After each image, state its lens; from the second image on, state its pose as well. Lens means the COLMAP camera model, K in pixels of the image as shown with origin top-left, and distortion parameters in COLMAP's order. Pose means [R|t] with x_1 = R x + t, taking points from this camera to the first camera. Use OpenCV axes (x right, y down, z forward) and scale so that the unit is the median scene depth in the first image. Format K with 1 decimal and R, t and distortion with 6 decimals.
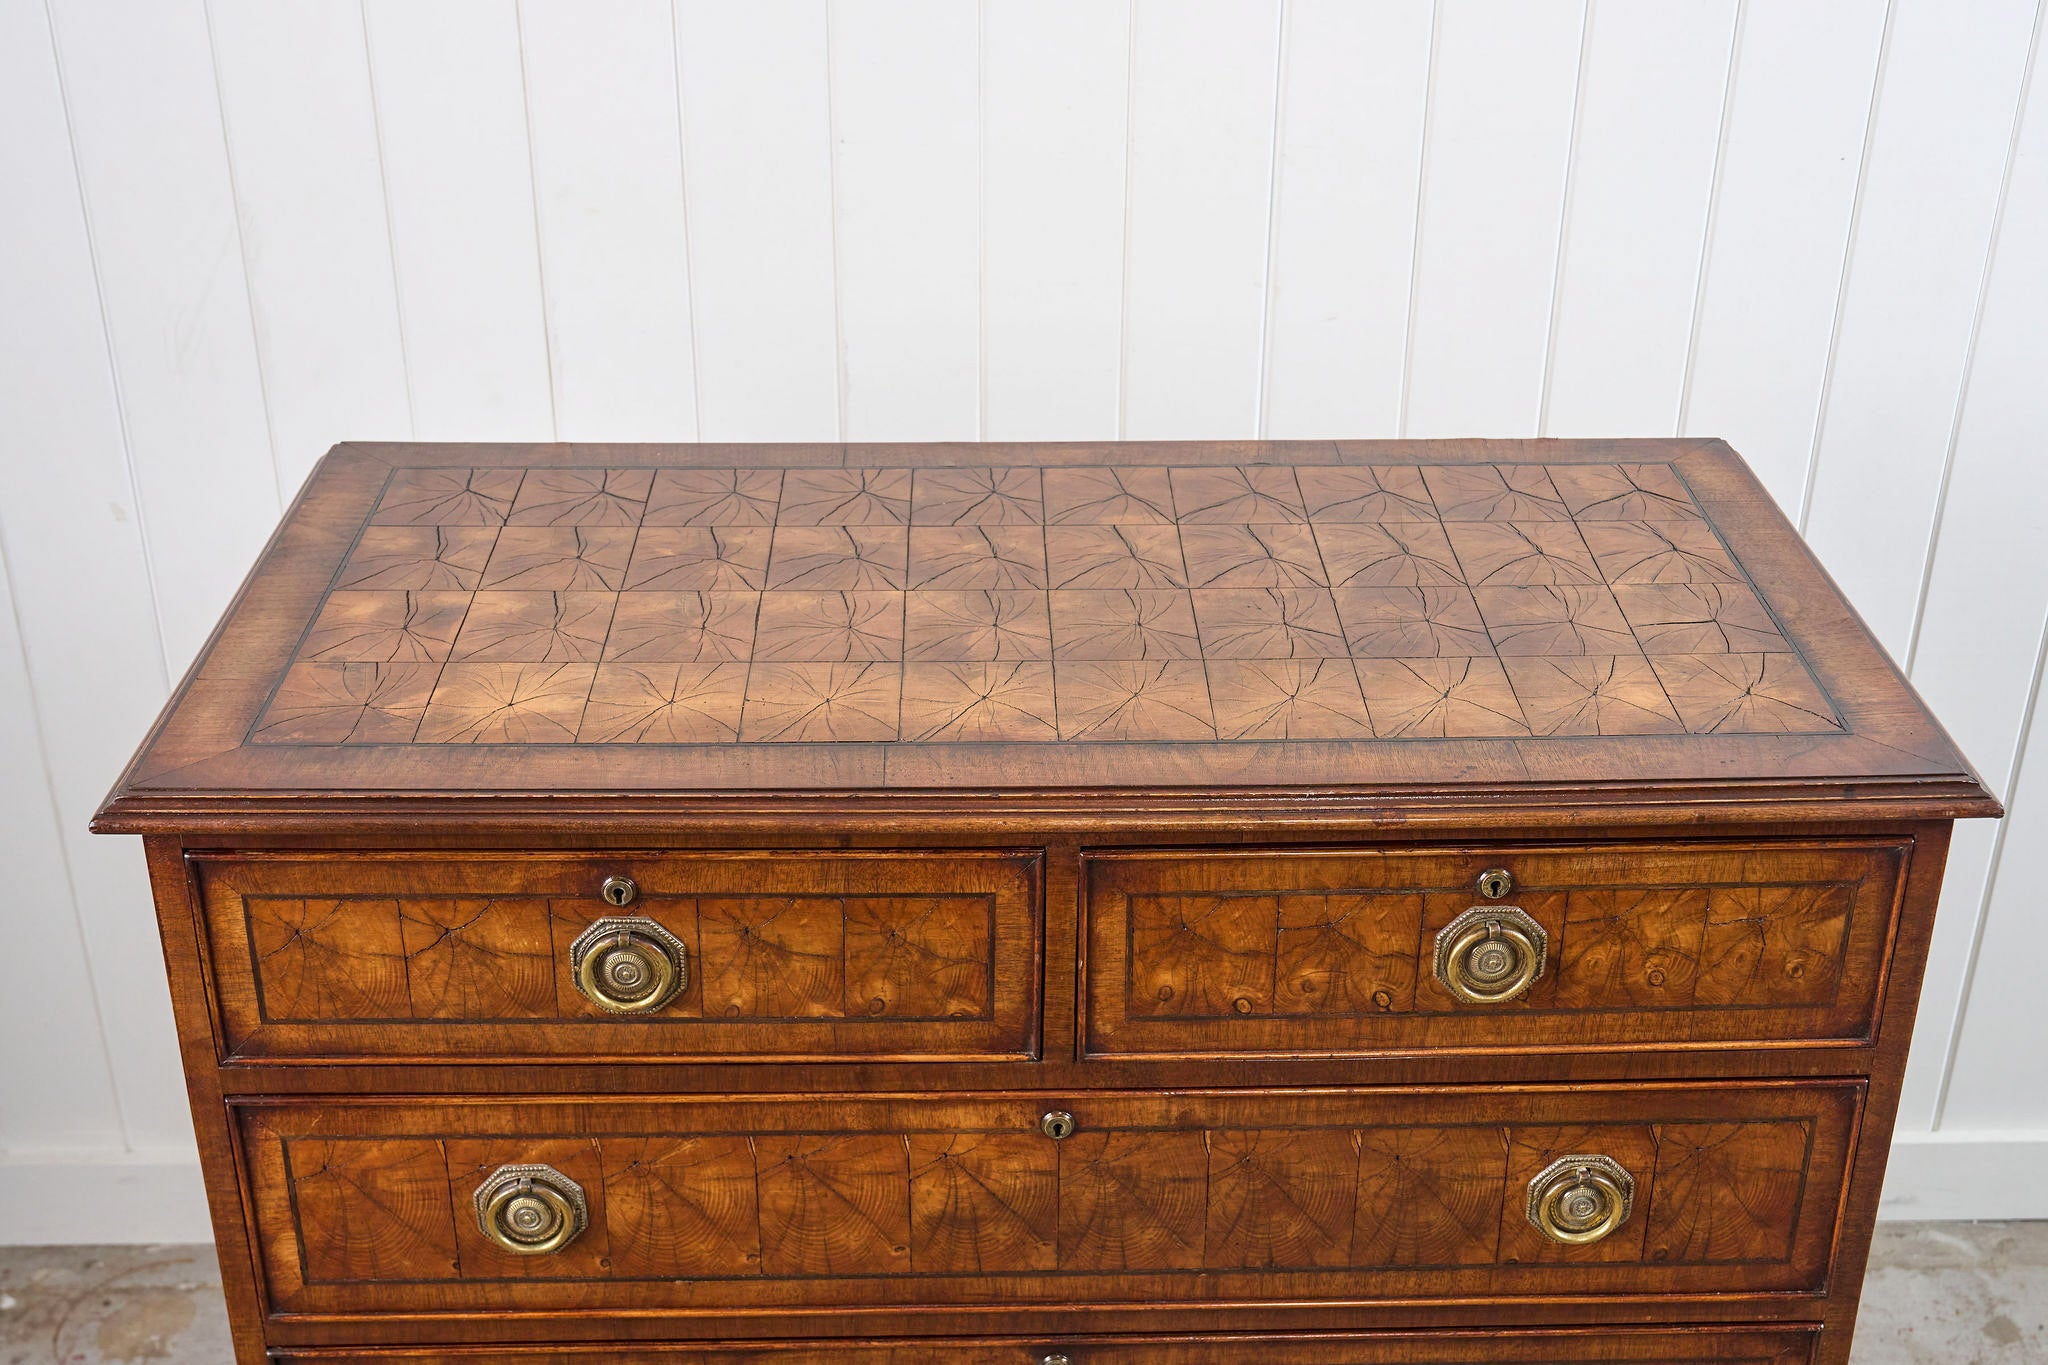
lens RADIAL K [[2481.0, 0, 1135.3], [0, 2481.0, 800.2], [0, 0, 1]] dist [-0.012272, 0.075700]
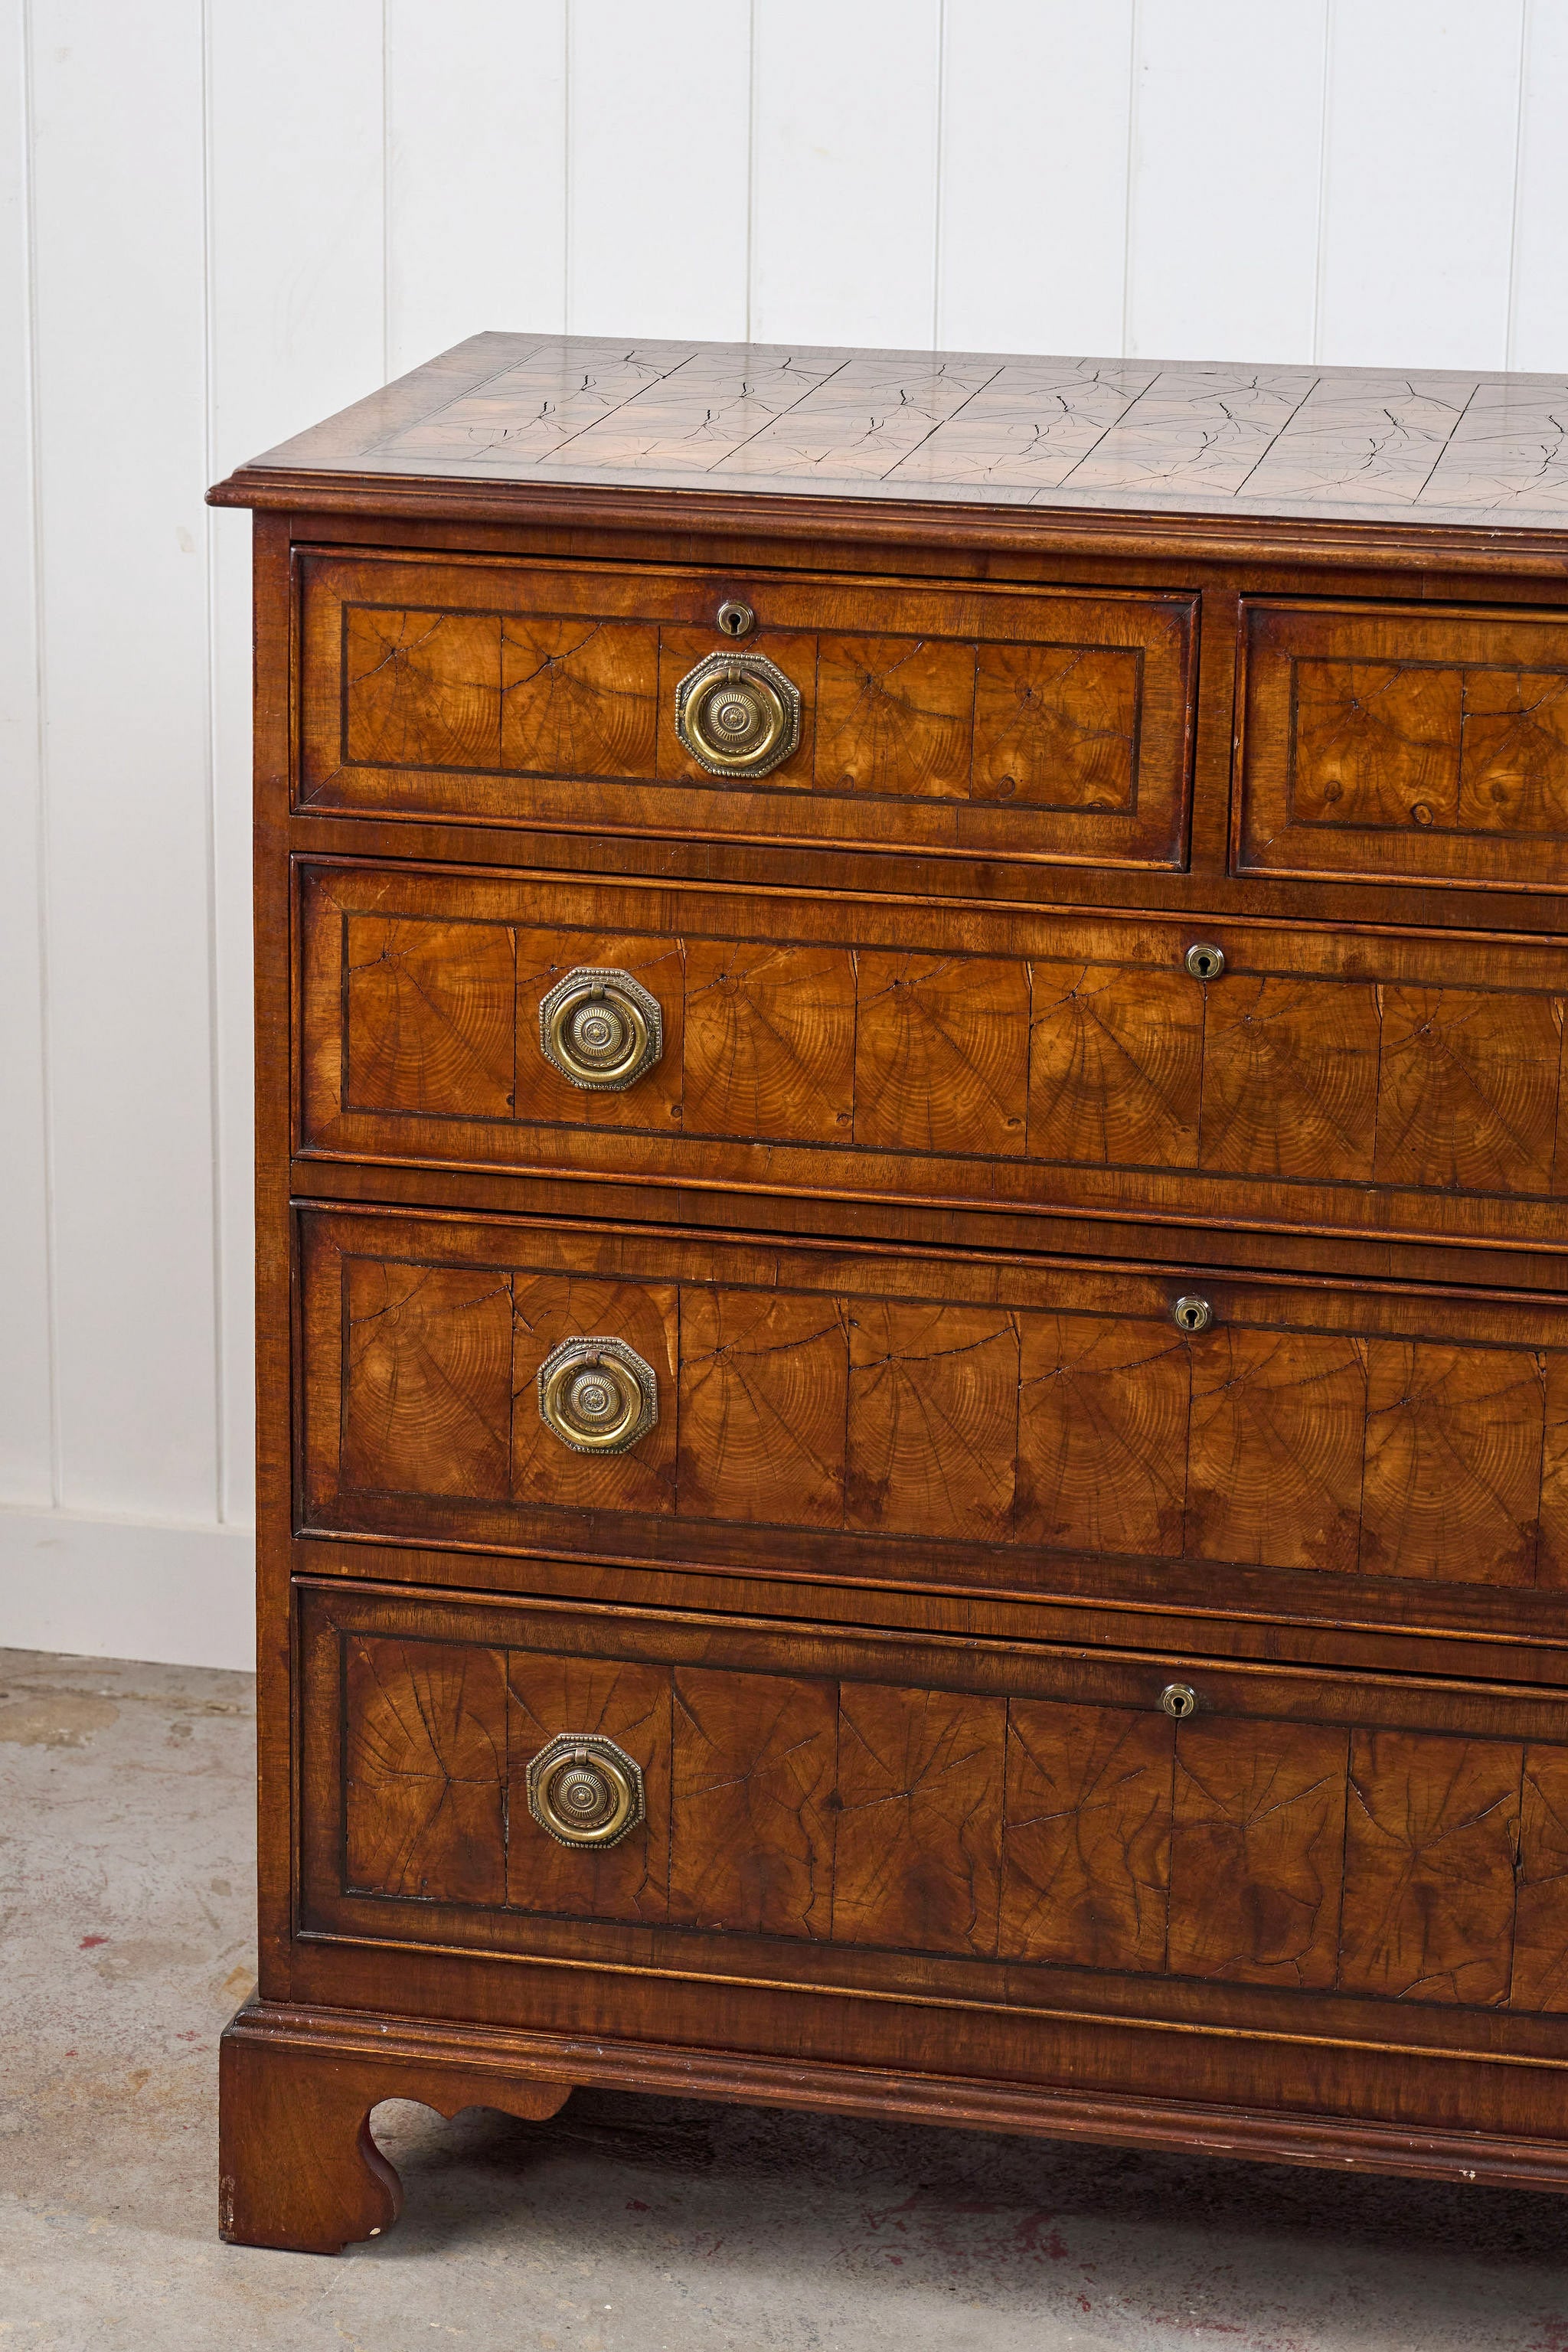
lens RADIAL K [[5317.3, 0, 784.0], [0, 5317.3, 1176.0], [0, 0, 1]] dist [-0.019199, 0.116189]
pose [[0.969872, 0.068237, -0.233863, 0.267699], [-0.109874, 0.979313, -0.169923, 0.542155], [0.217431, 0.190499, 0.957306, -0.791048]]
